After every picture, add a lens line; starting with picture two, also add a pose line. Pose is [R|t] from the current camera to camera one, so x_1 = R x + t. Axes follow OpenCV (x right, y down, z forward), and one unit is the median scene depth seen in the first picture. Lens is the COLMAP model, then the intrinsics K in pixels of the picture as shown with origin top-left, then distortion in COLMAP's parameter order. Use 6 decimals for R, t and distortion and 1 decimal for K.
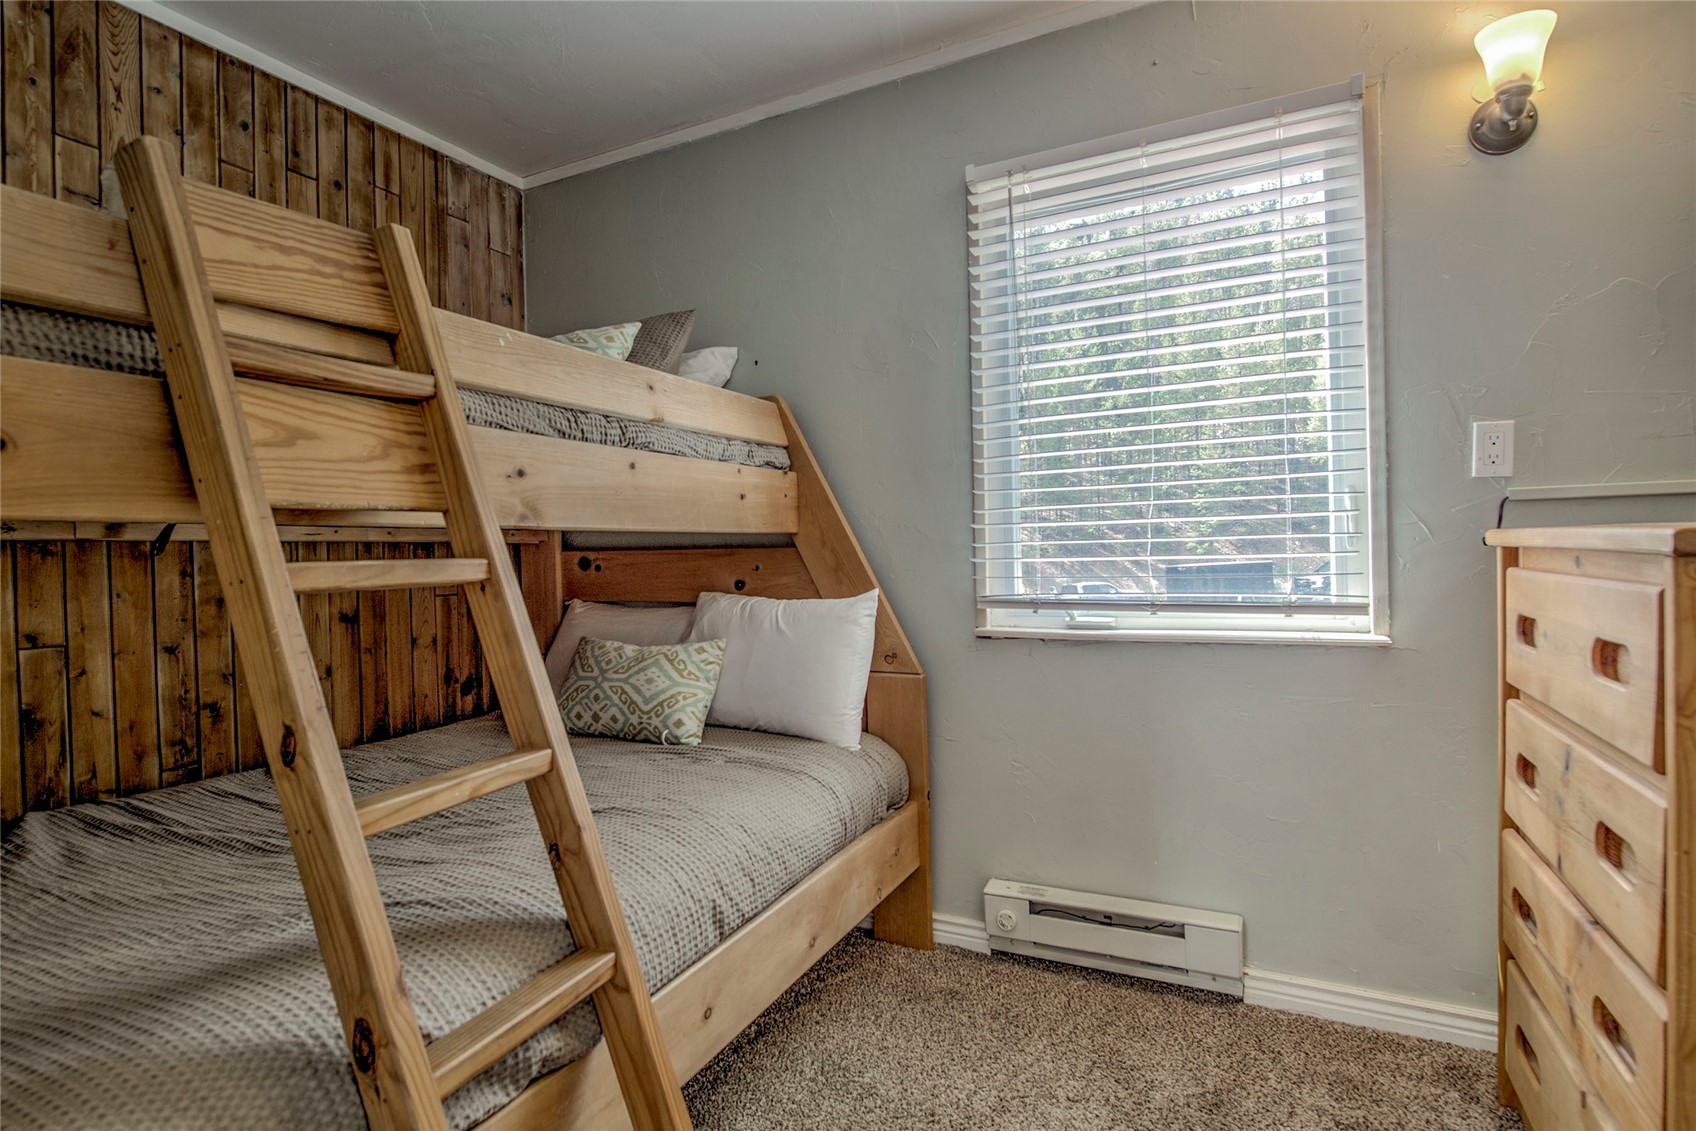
lens RADIAL K [[836.2, 0, 845.0], [0, 836.2, 566.7], [0, 0, 1]] dist [-0.010262, -0.004533]
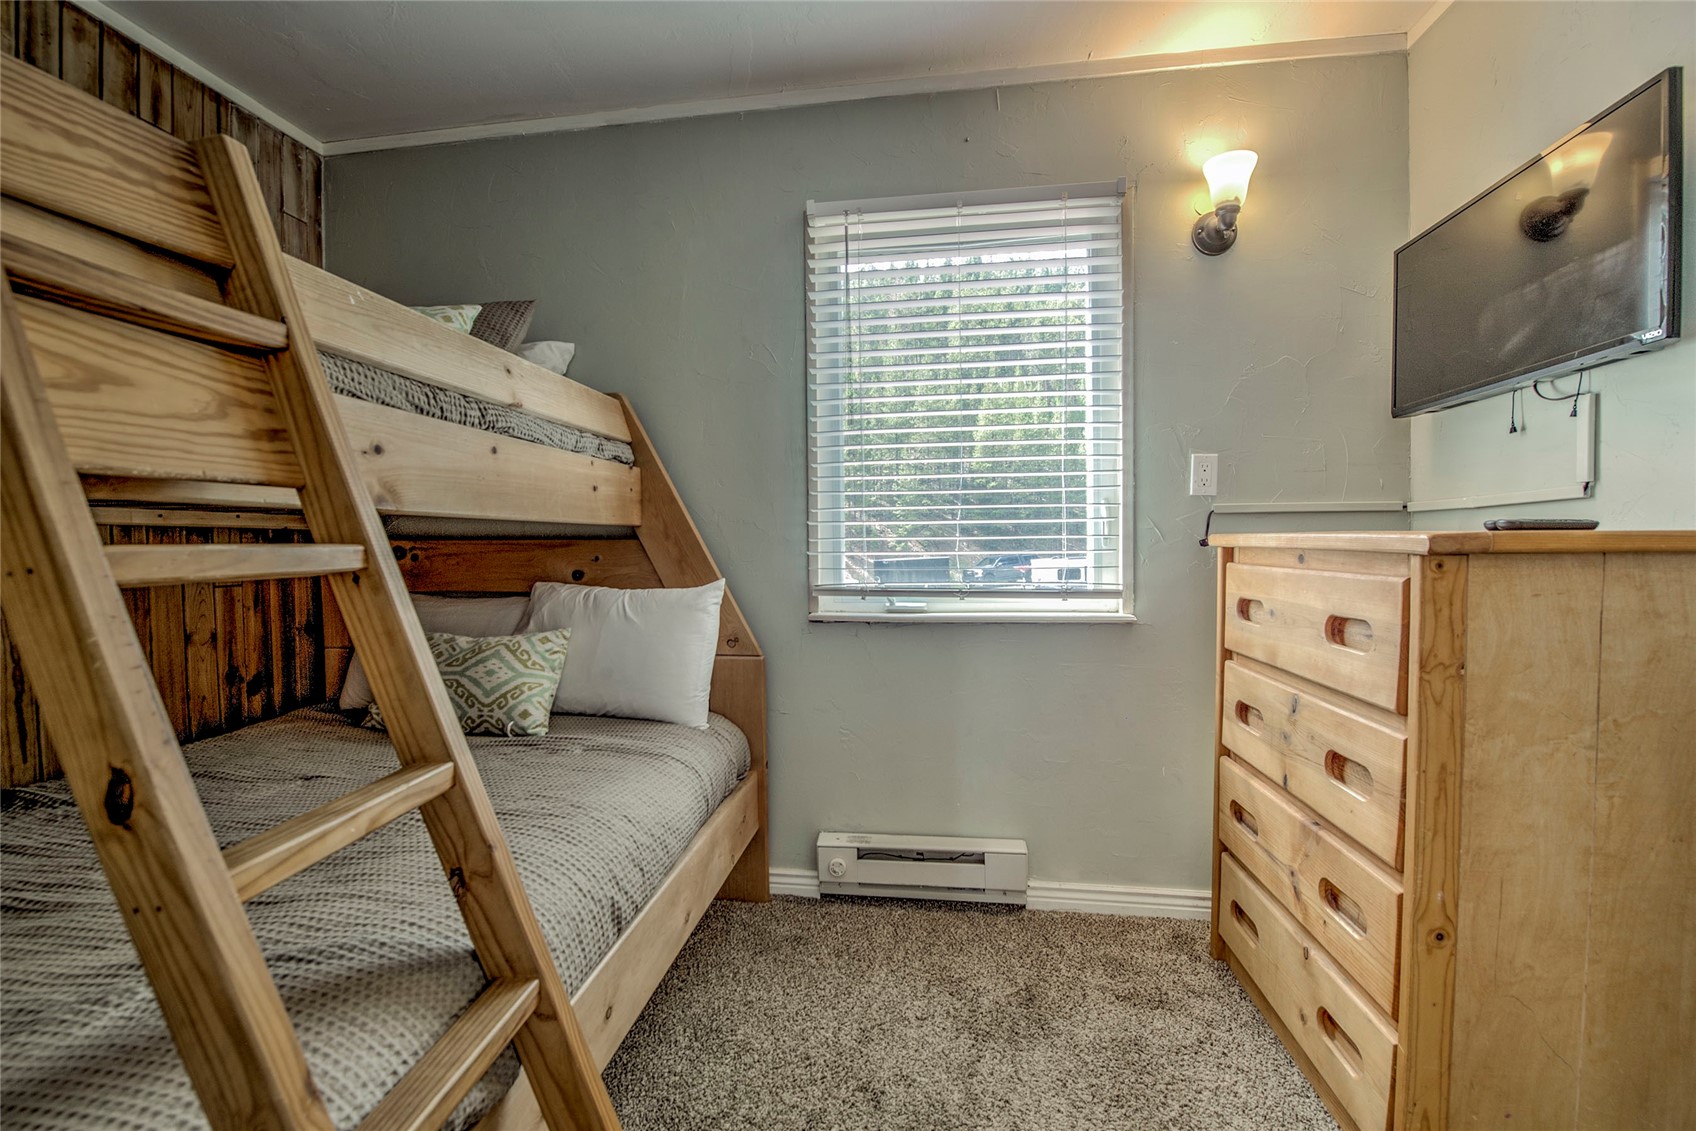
lens RADIAL K [[697.2, 0, 838.4], [0, 697.2, 569.1], [0, 0, 1]] dist [-0.020709, -0.001444]
pose [[0.945982, 0.003133, 0.324204, -0.145752], [-0.007571, 0.999894, 0.012429, 0.002100], [-0.324131, -0.014212, 0.945906, 0.128599]]
